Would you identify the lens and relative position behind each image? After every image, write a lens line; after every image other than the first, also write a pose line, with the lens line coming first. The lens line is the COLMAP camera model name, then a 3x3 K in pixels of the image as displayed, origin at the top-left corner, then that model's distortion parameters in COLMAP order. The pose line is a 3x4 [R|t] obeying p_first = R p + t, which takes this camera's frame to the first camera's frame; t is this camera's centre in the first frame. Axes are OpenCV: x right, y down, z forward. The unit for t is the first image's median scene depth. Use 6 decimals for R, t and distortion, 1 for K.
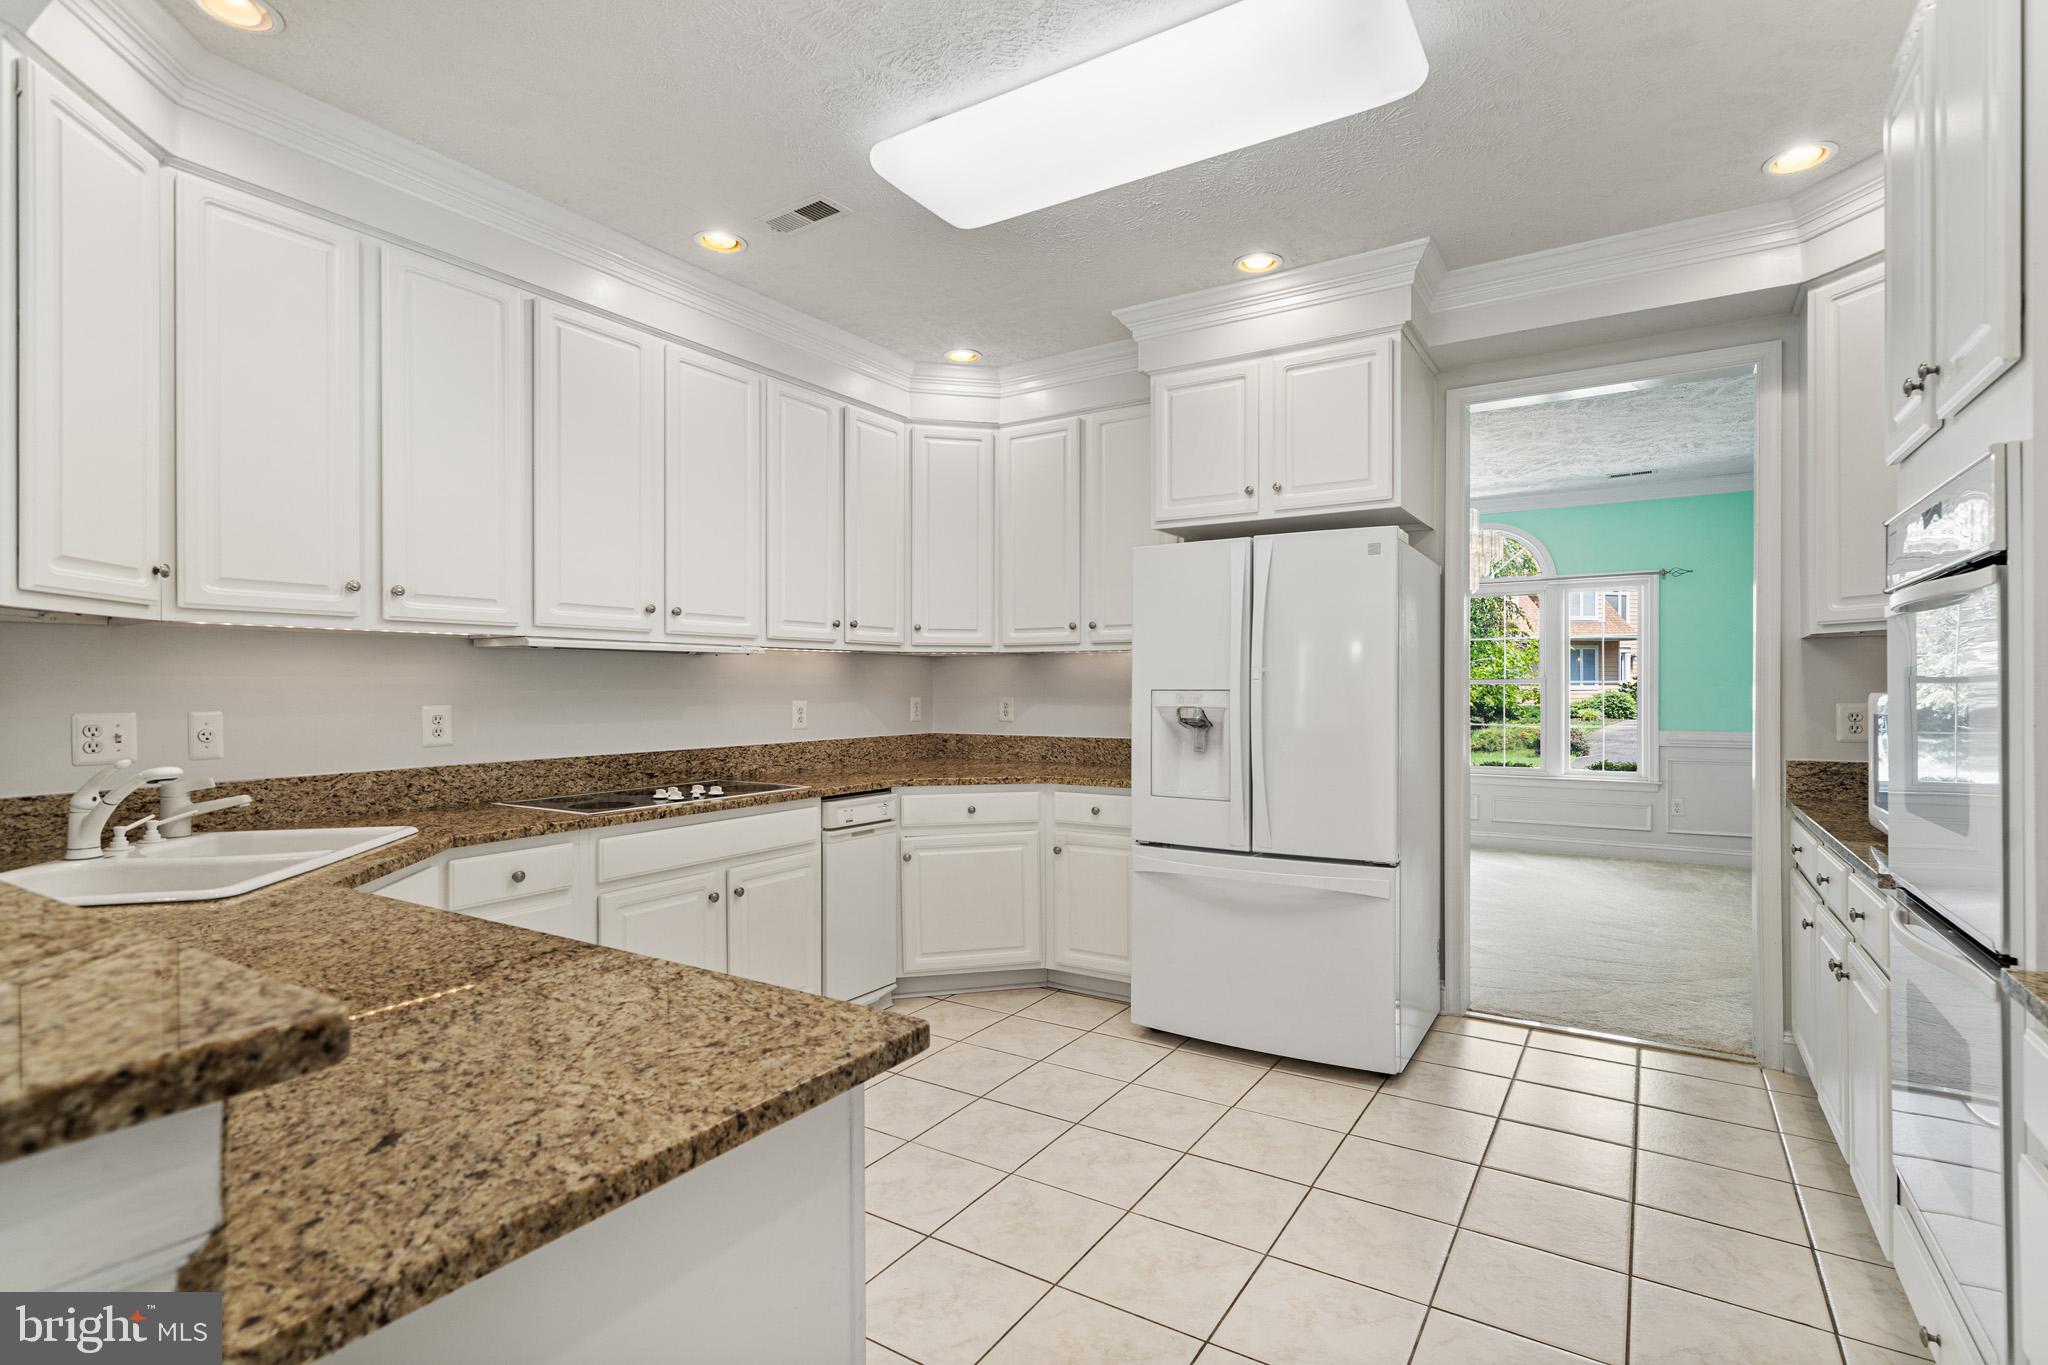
lens RADIAL K [[991.0, 0, 970.1], [0, 991.0, 688.0], [0, 0, 1]] dist [0.000212, -0.000893]
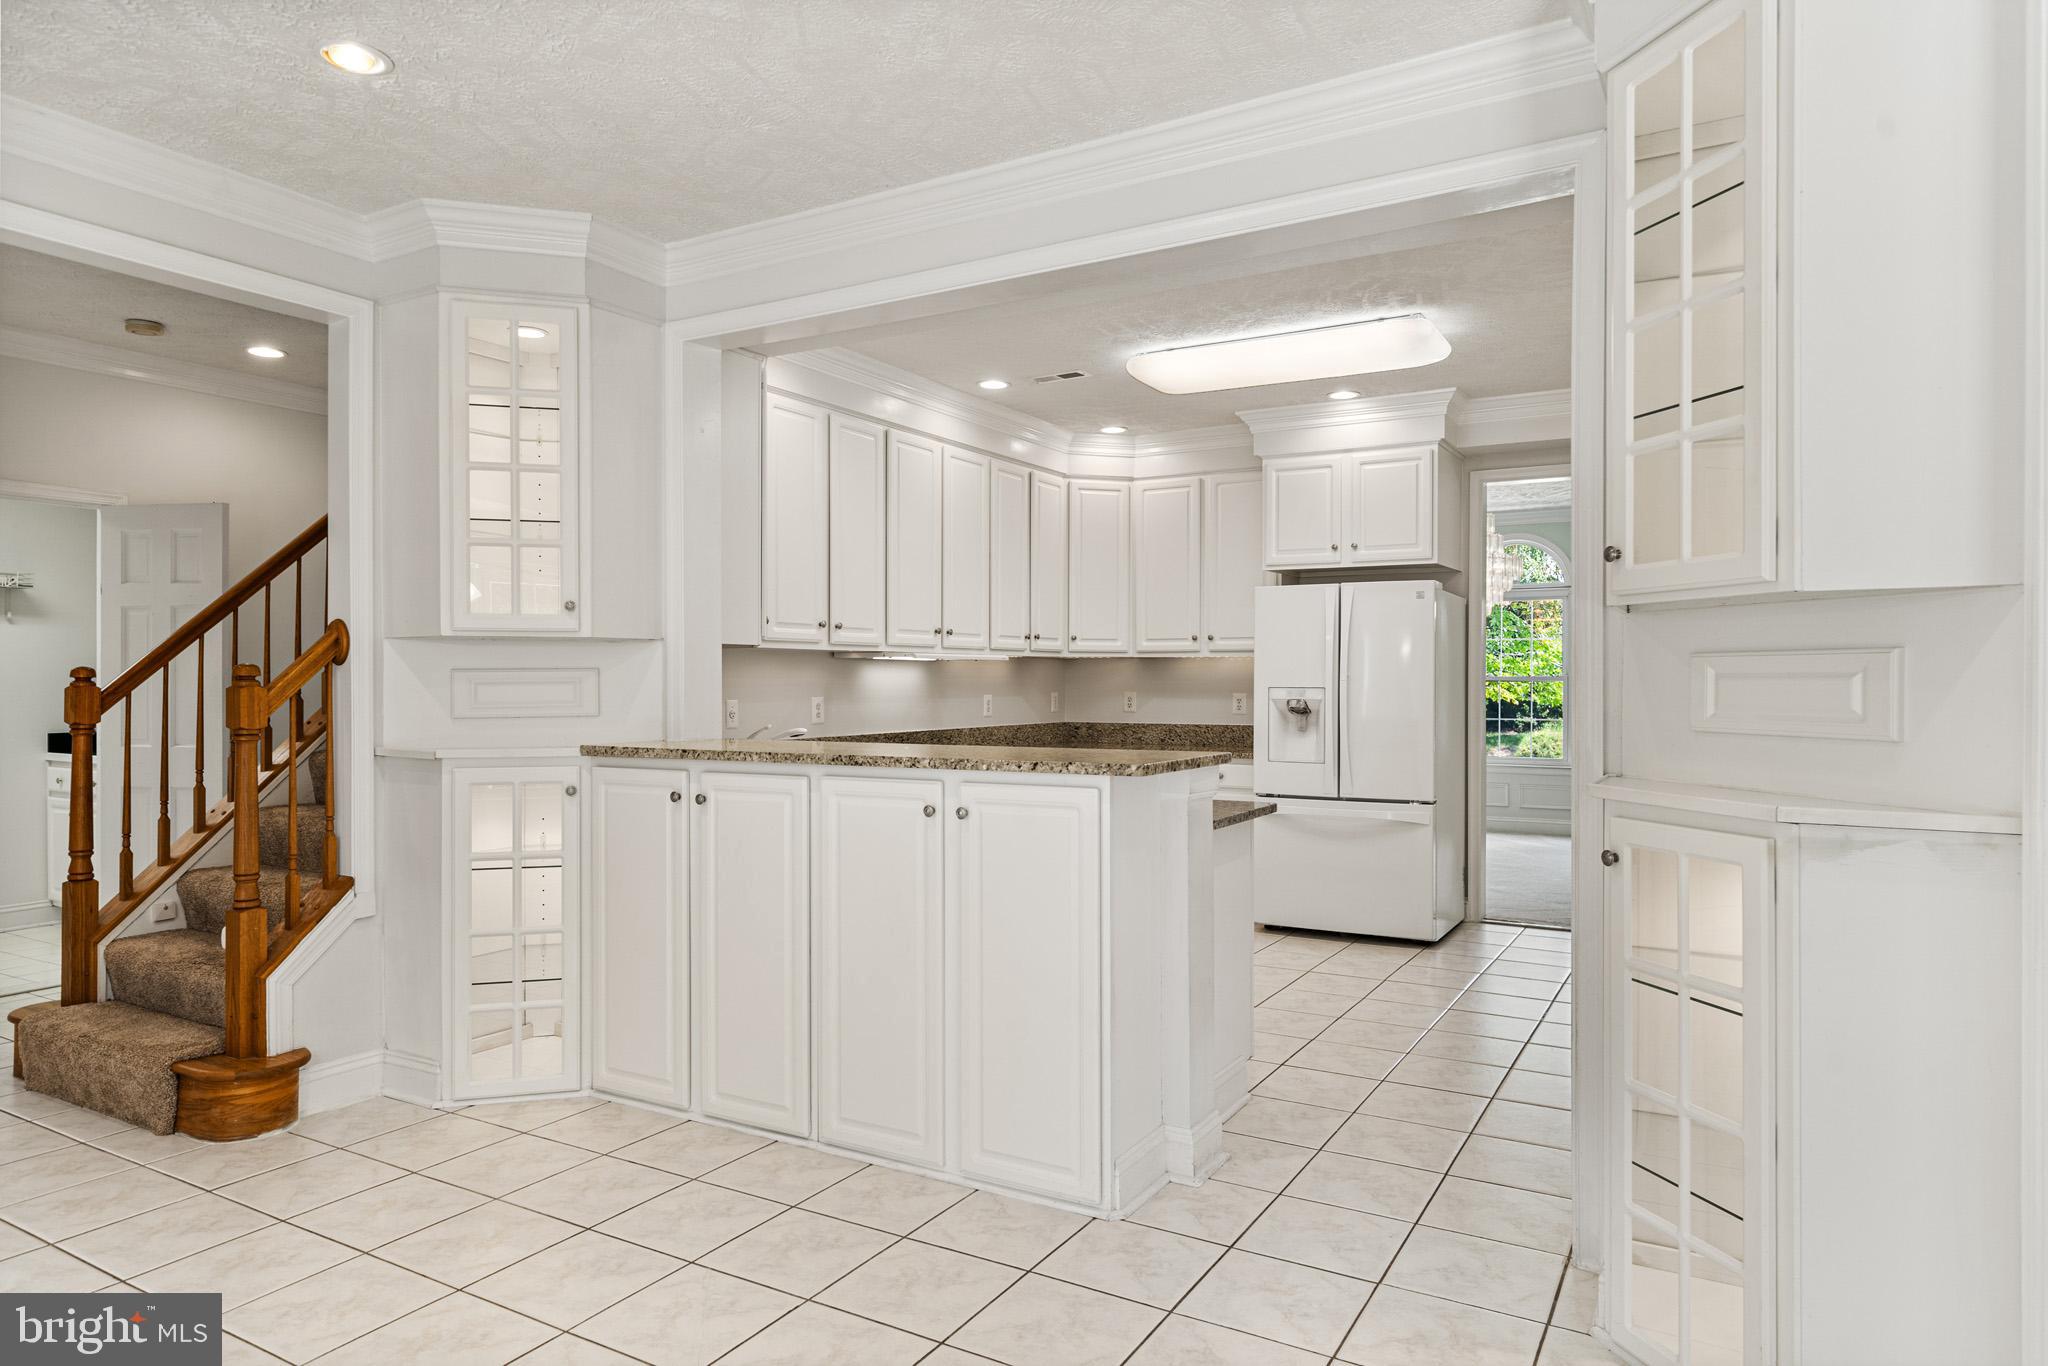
lens RADIAL K [[1285.0, 0, 1034.6], [0, 1285.0, 677.4], [0, 0, 1]] dist [0.020042, -0.001888]
pose [[0.994883, 0.003563, 0.100967, -0.336478], [-0.003281, 0.999990, -0.002964, -0.006056], [-0.100977, 0.002618, 0.994885, -0.802228]]
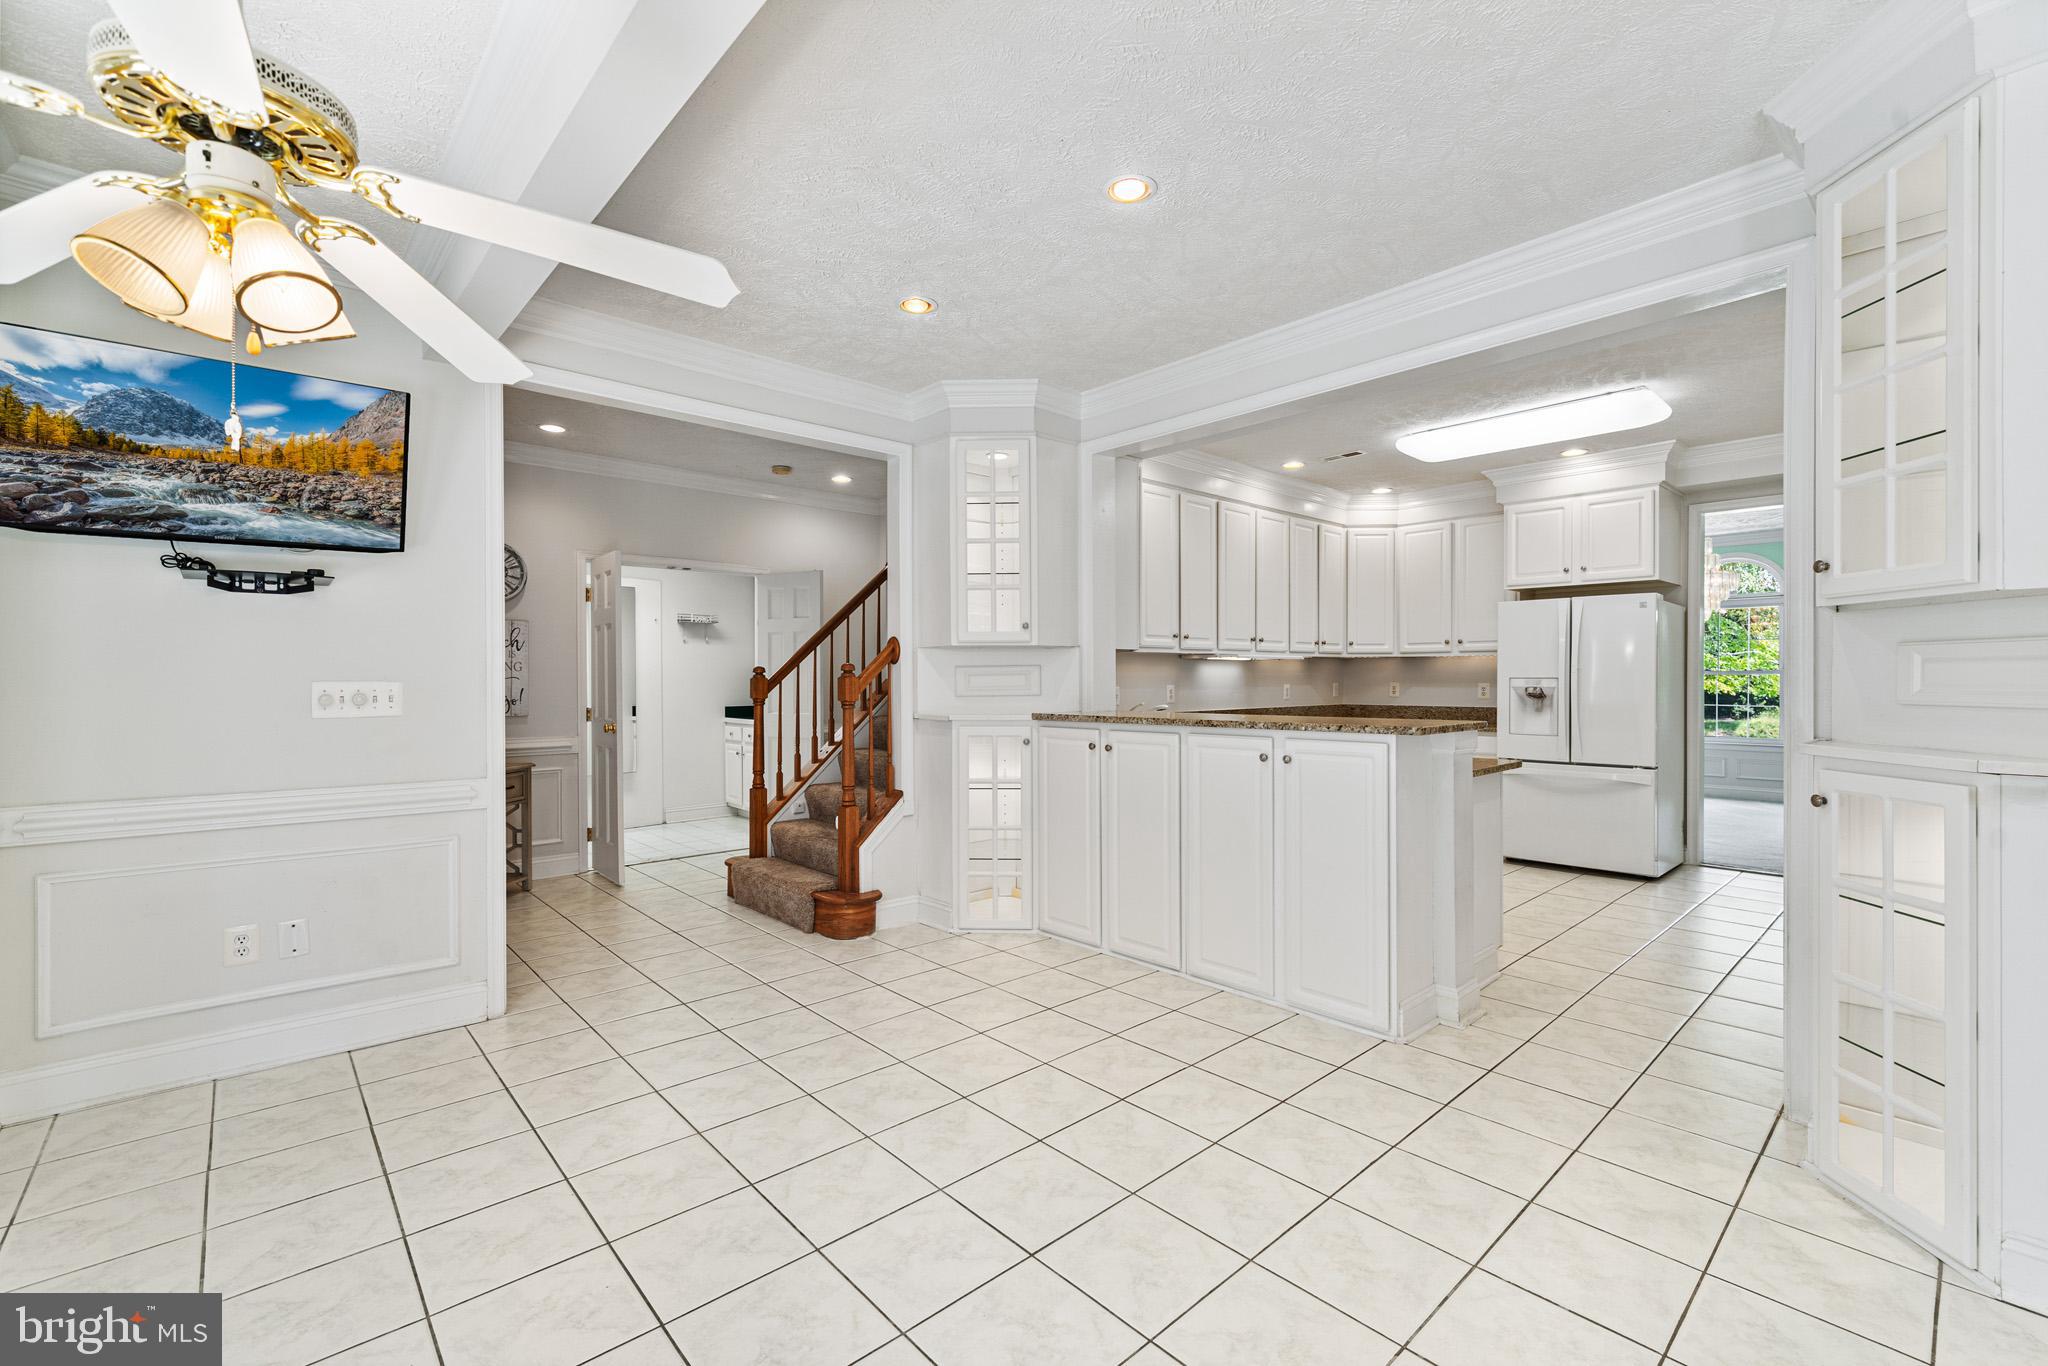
lens RADIAL K [[909.5, 0, 1020.4], [0, 909.5, 681.3], [0, 0, 1]] dist [0.008356, -0.000767]
pose [[0.979338, 0.000816, -0.202228, -0.375505], [-0.000268, 0.999996, 0.002741, 0.003222], [0.202229, -0.002630, 0.979335, -0.882445]]
